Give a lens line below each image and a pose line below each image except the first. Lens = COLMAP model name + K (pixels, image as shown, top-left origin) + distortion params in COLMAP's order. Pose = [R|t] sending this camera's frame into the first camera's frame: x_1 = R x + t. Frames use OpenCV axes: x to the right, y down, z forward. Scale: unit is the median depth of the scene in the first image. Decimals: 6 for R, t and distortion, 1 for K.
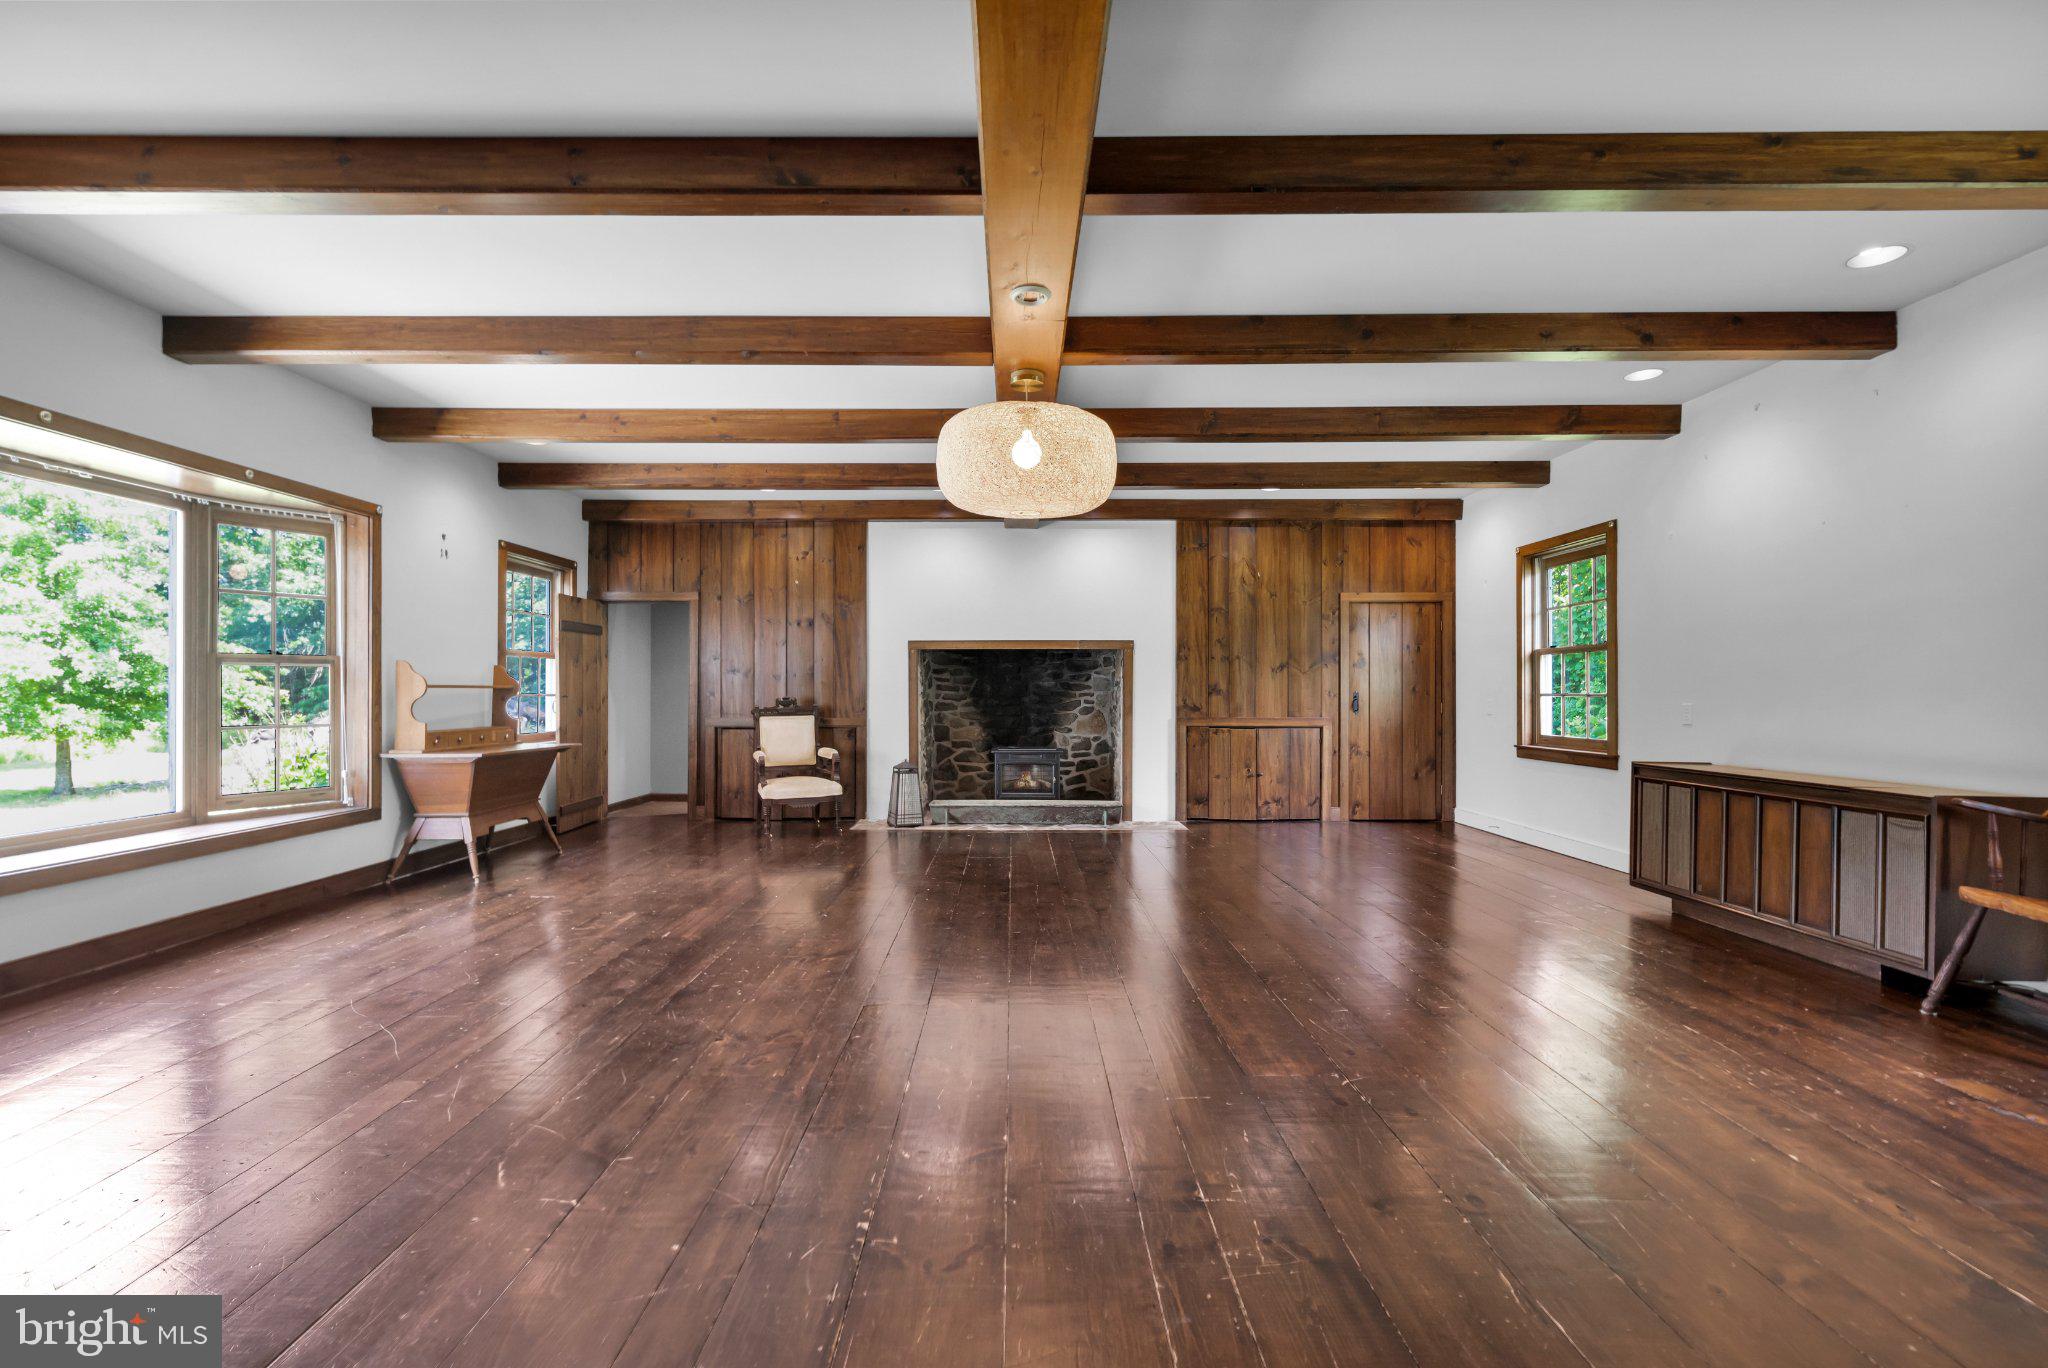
lens RADIAL K [[886.5, 0, 1019.9], [0, 886.5, 695.0], [0, 0, 1]] dist [0.000203, 0.000015]
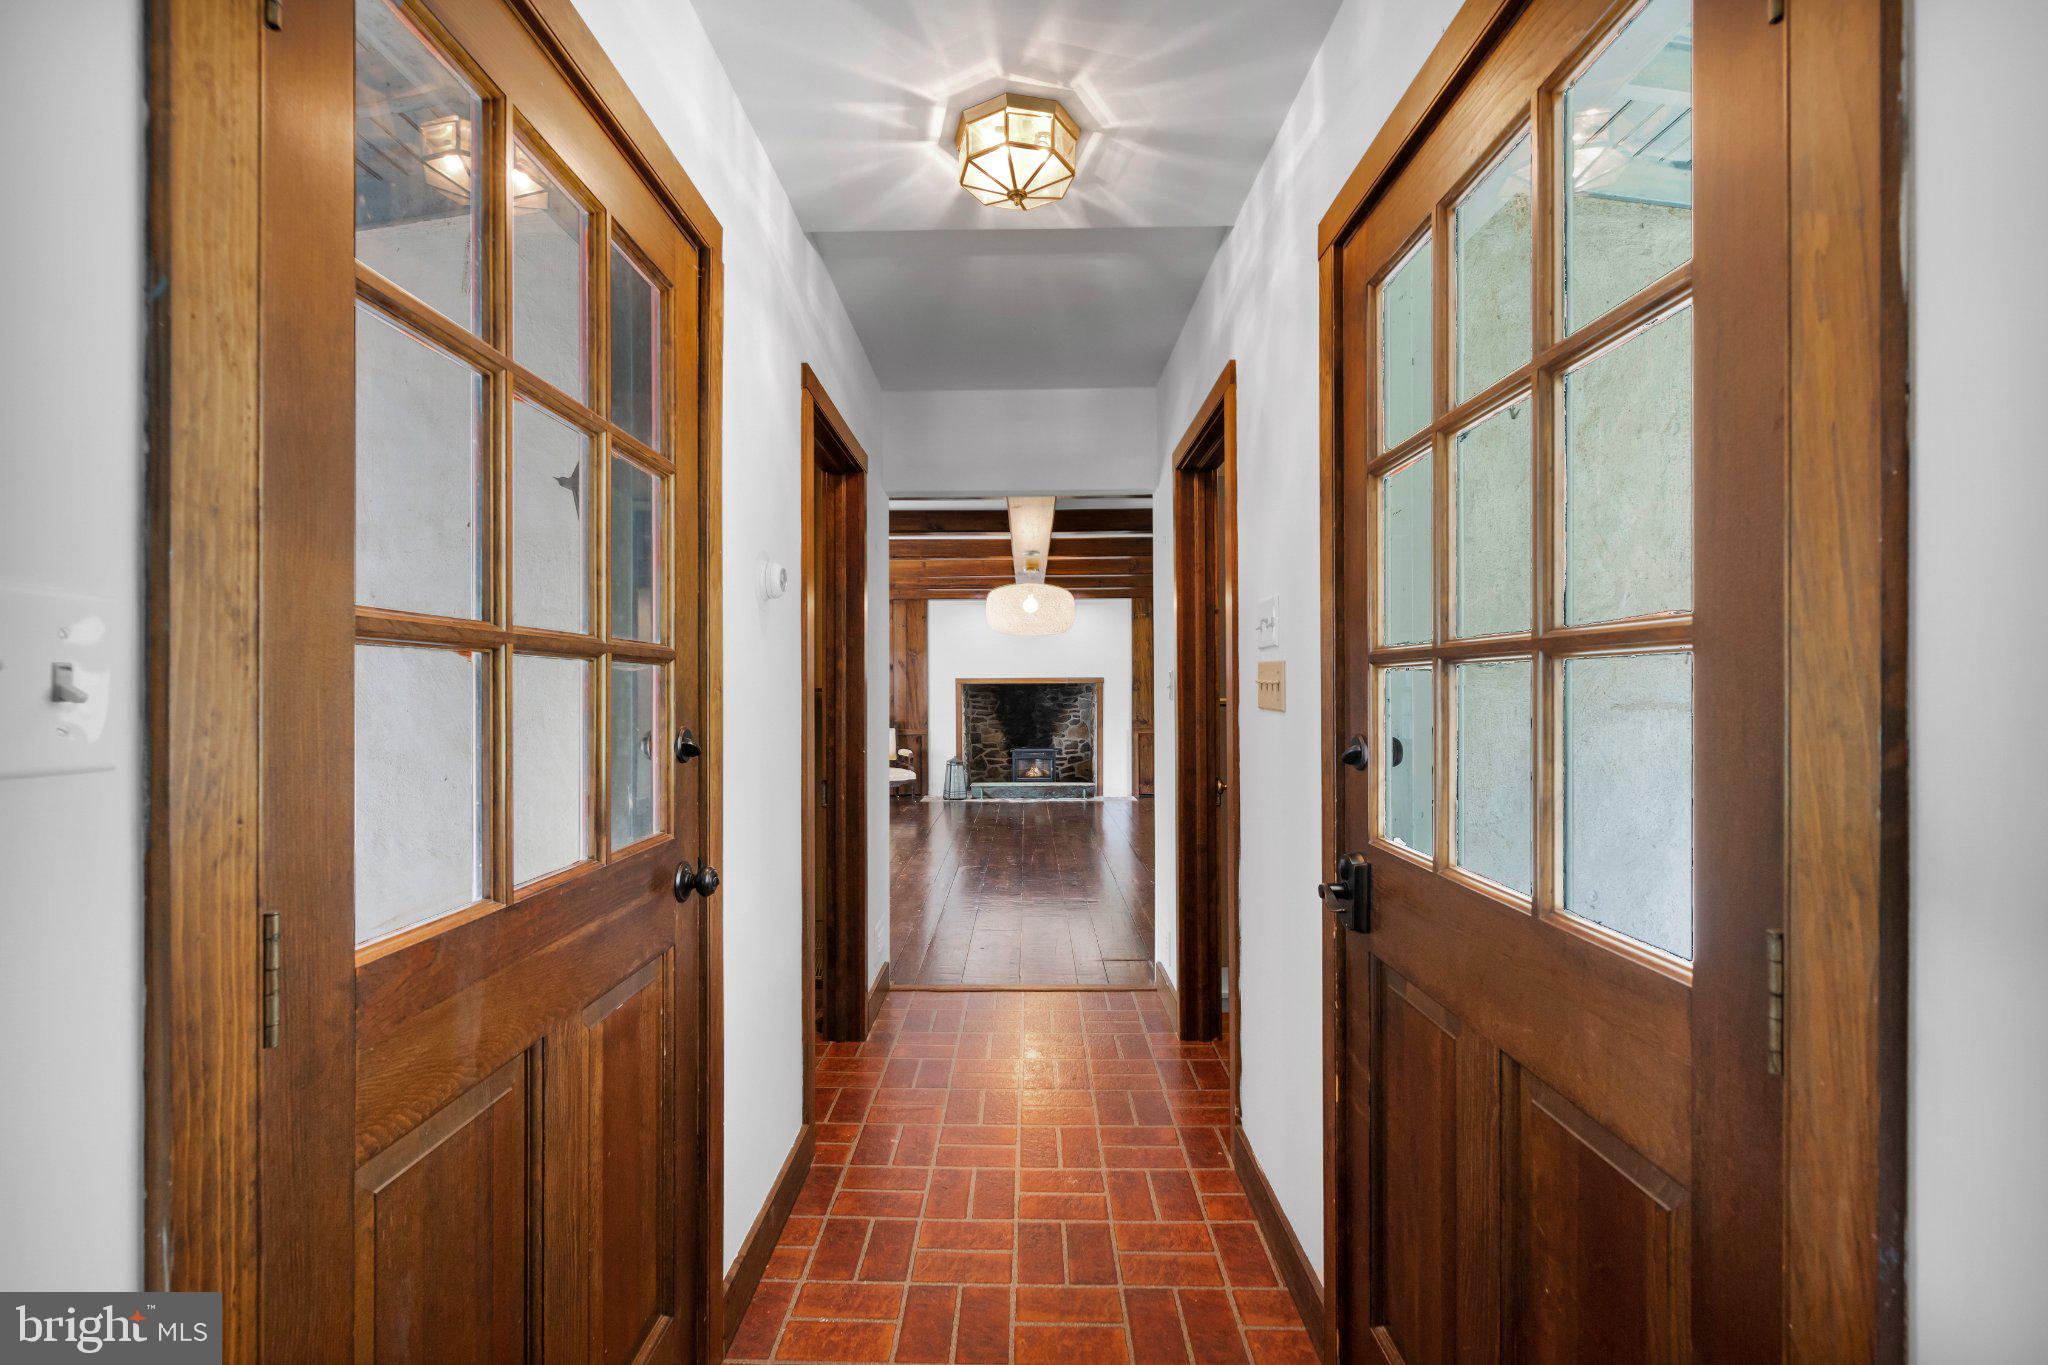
lens RADIAL K [[886.5, 0, 1025.3], [0, 886.5, 688.2], [0, 0, 1]] dist [0.000203, 0.000015]
pose [[0.999938, -0.006057, -0.009309, 0.008238], [0.006034, 0.999979, -0.002511, -0.039742], [0.009324, 0.002455, 0.999954, -0.521230]]
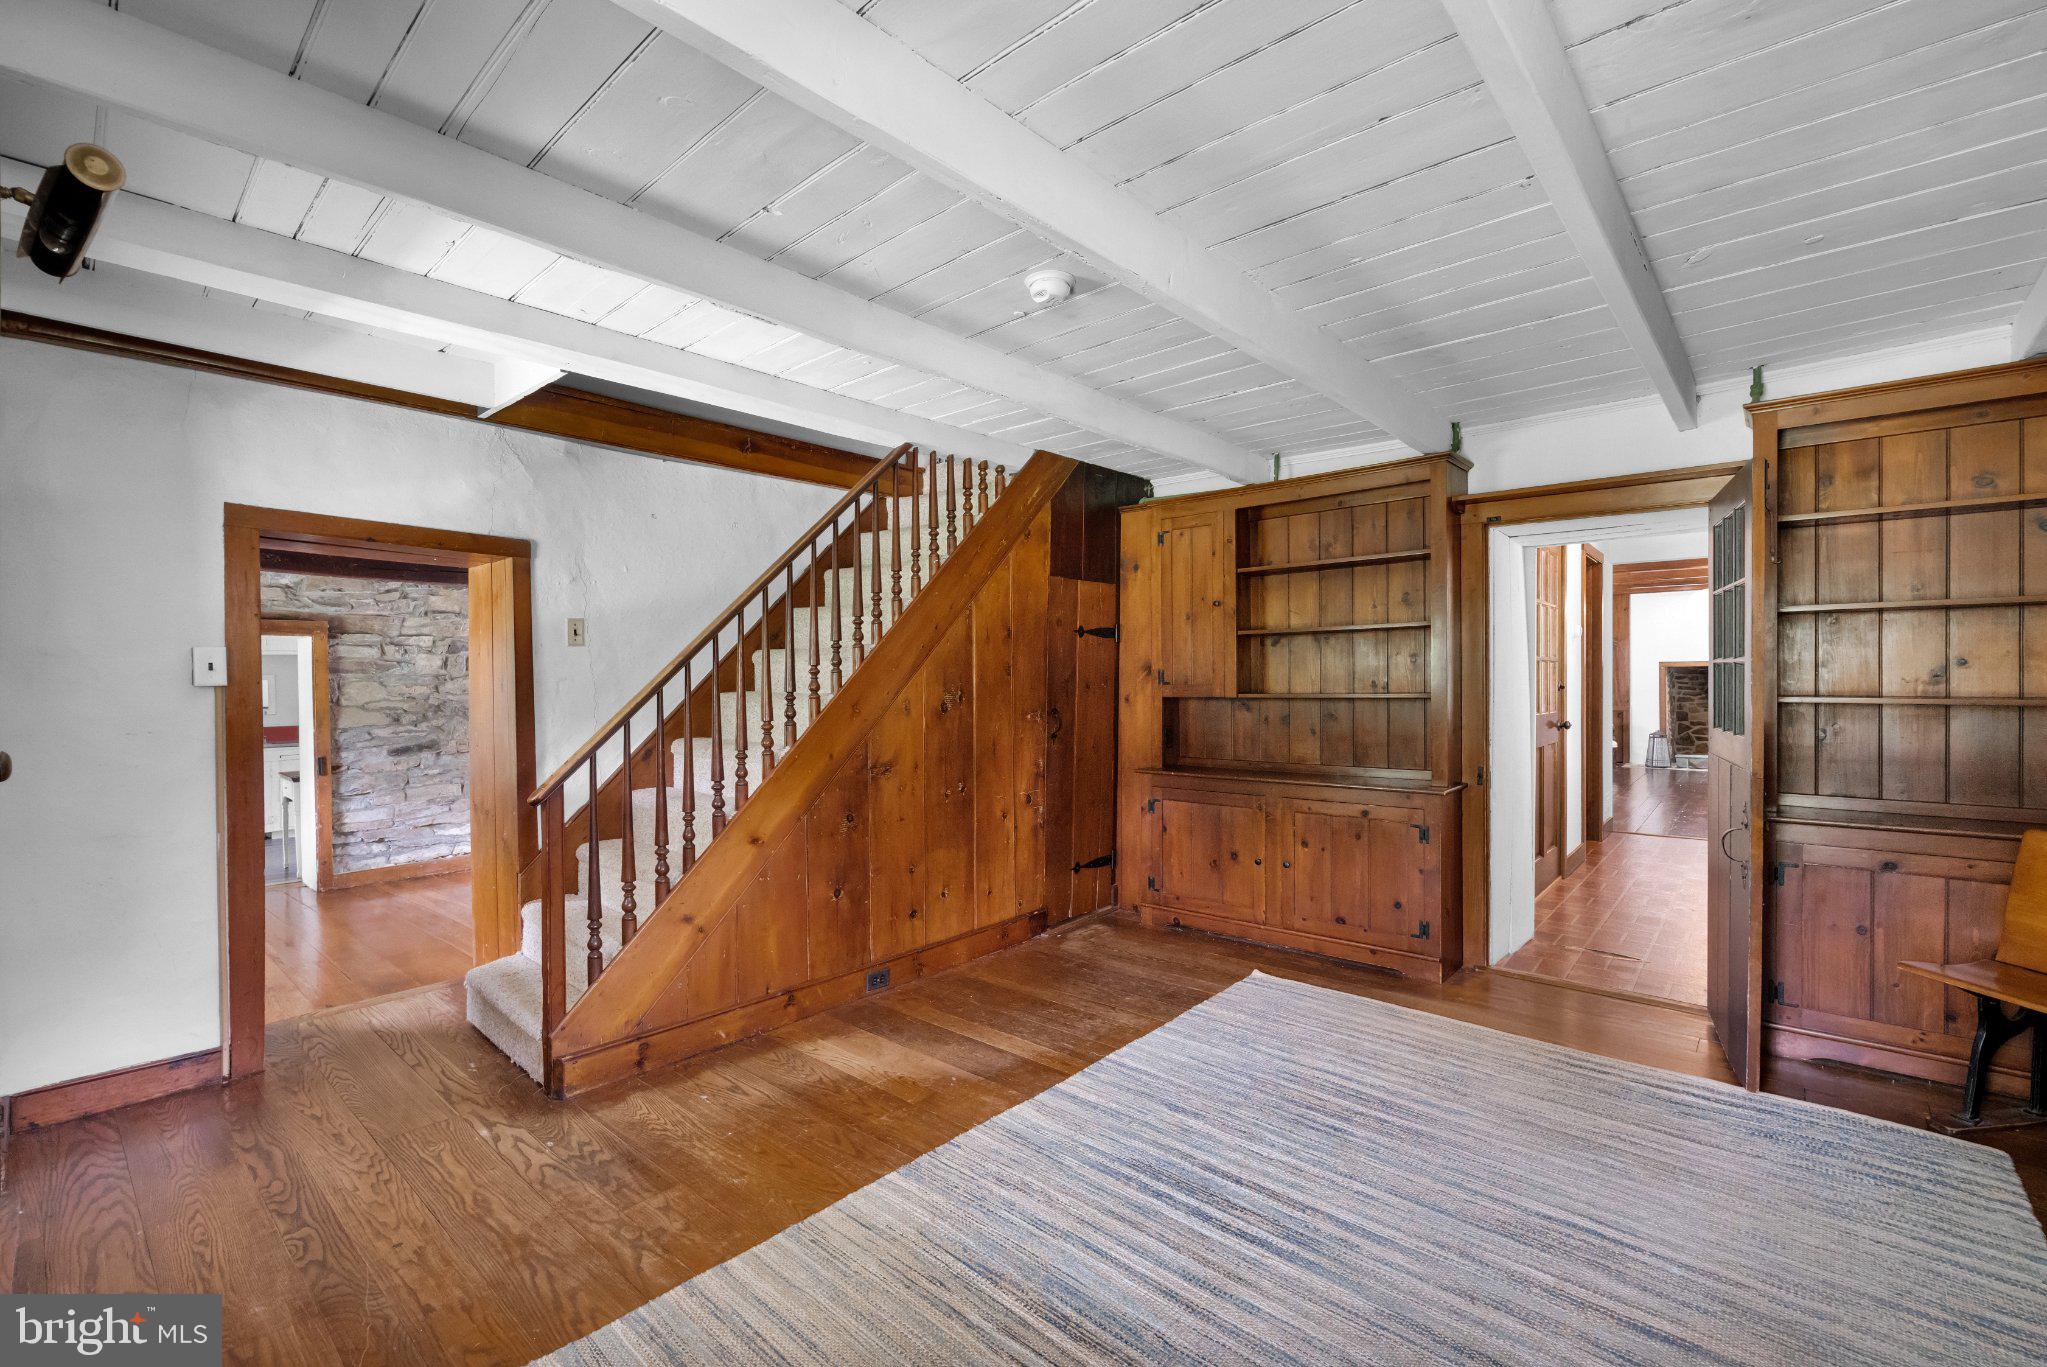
lens RADIAL K [[886.1, 0, 1017.6], [0, 886.1, 685.8], [0, 0, 1]] dist [0.000203, 0.000015]
pose [[0.753522, -0.000791, -0.657423, 0.068006], [0.005323, 0.999974, 0.004898, -0.029346], [0.657402, -0.007190, 0.753506, -1.130437]]
